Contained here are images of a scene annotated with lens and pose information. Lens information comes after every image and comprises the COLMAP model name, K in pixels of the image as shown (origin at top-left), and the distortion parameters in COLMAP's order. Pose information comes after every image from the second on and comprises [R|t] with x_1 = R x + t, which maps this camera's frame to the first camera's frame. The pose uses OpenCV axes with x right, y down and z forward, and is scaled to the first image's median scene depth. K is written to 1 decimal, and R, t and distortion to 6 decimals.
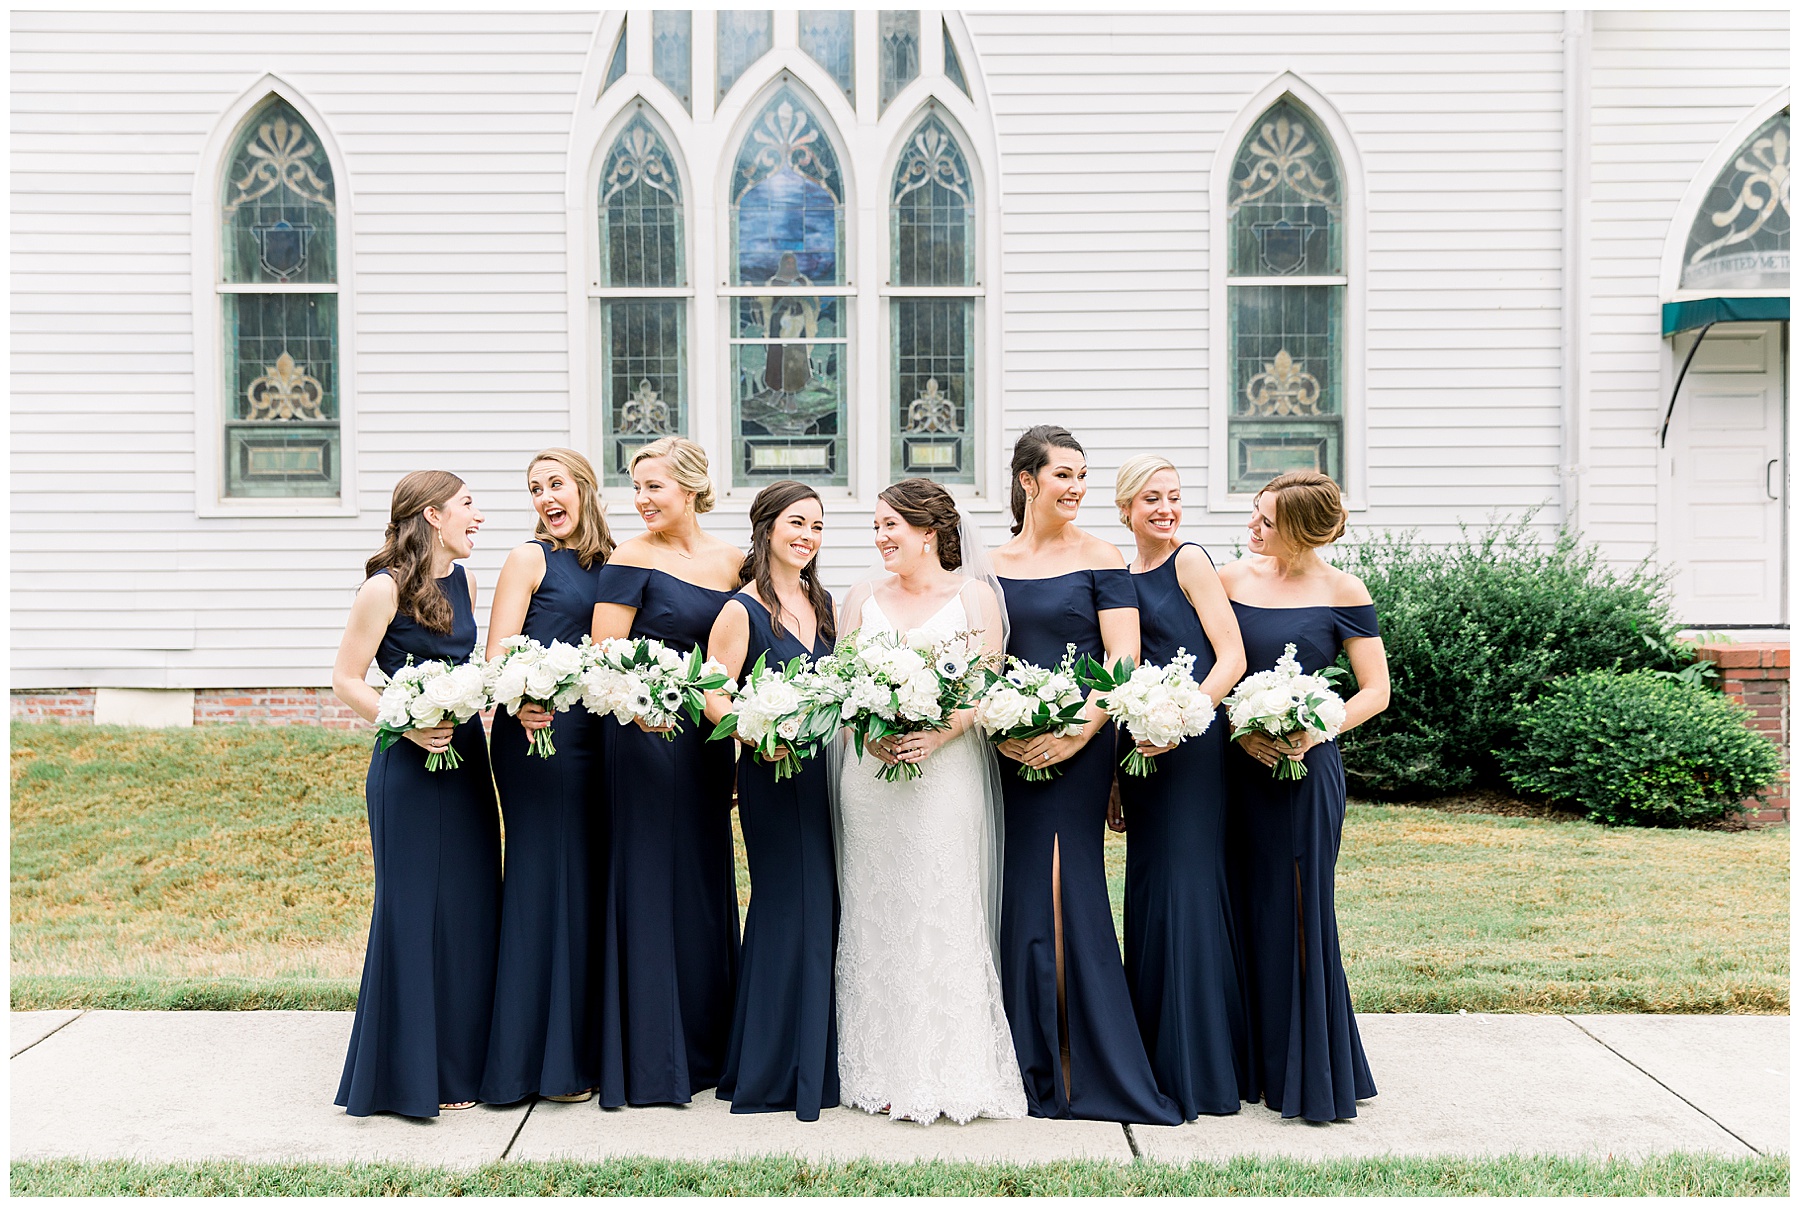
lens RADIAL K [[1893.7, 0, 926.0], [0, 1893.7, 616.8], [0, 0, 1]] dist [0.021378, 0.000000]
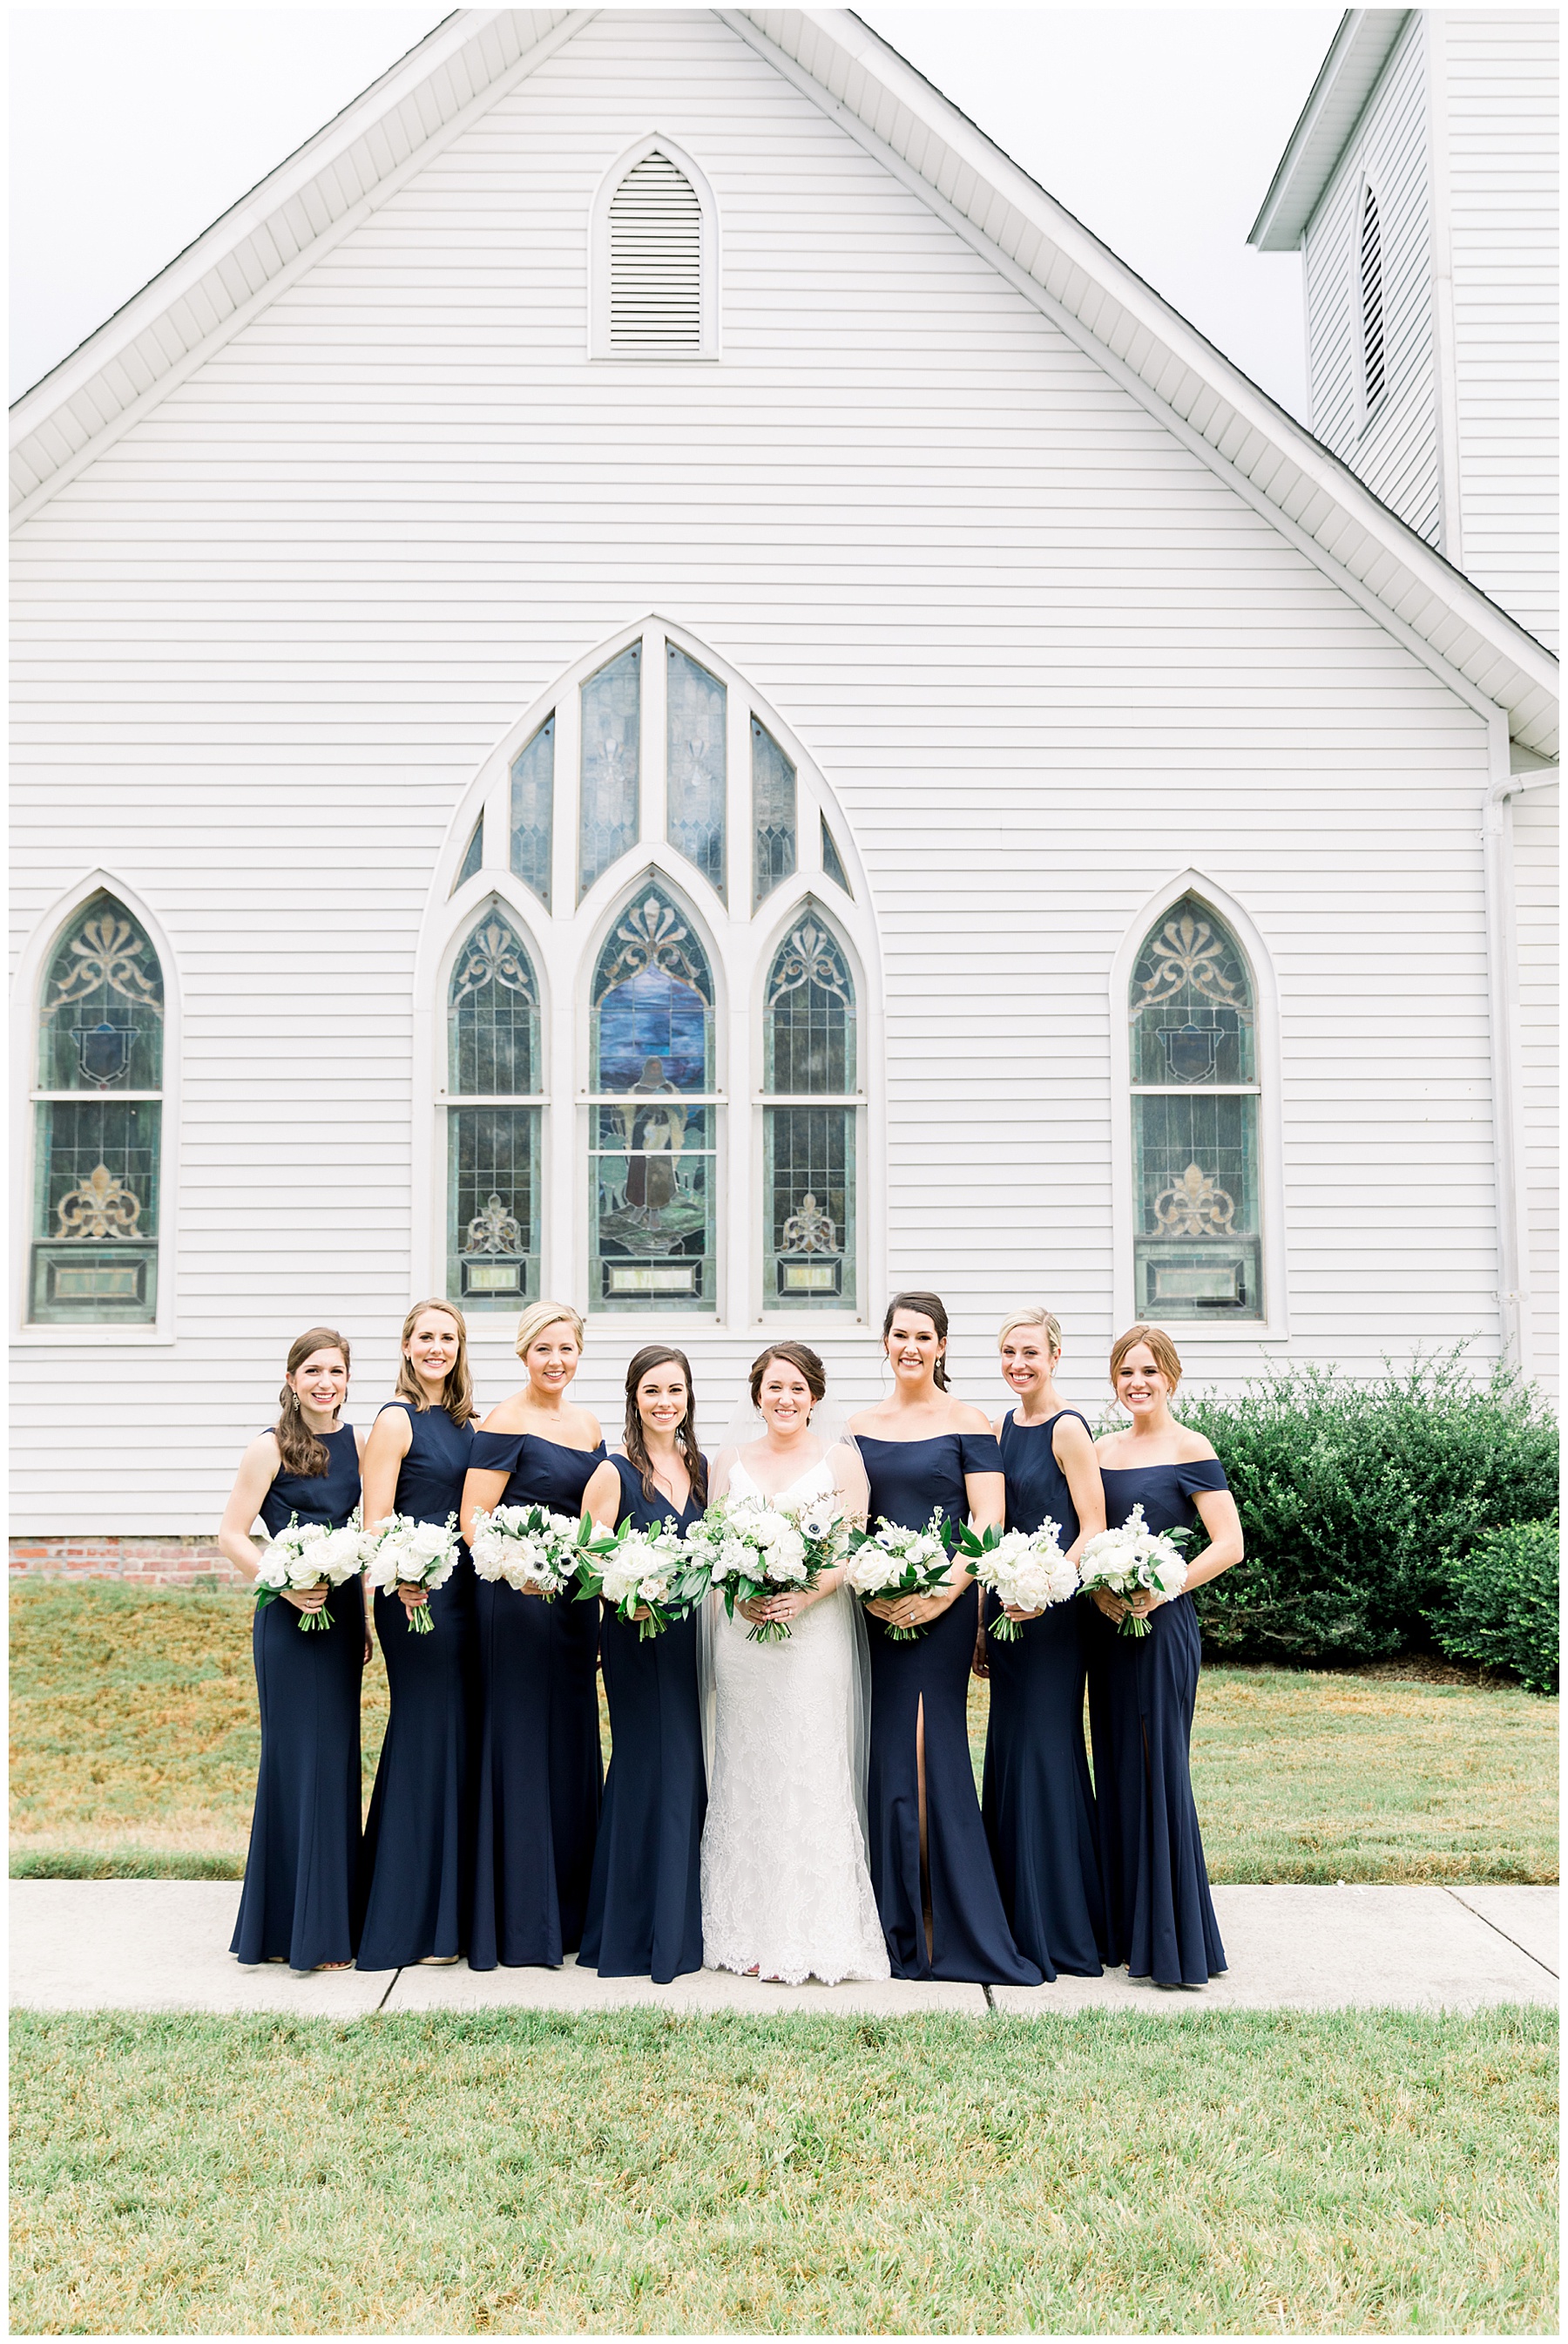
lens RADIAL K [[2318.2, 0, 818.6], [0, 2318.2, 1139.0], [0, 0, 1]] dist [0.011989, 0.000000]
pose [[0.999993, 0.002001, 0.003313, 0.003963], [-0.001558, 0.991678, -0.128734, -0.008395], [-0.003543, 0.128727, 0.991674, -0.110910]]
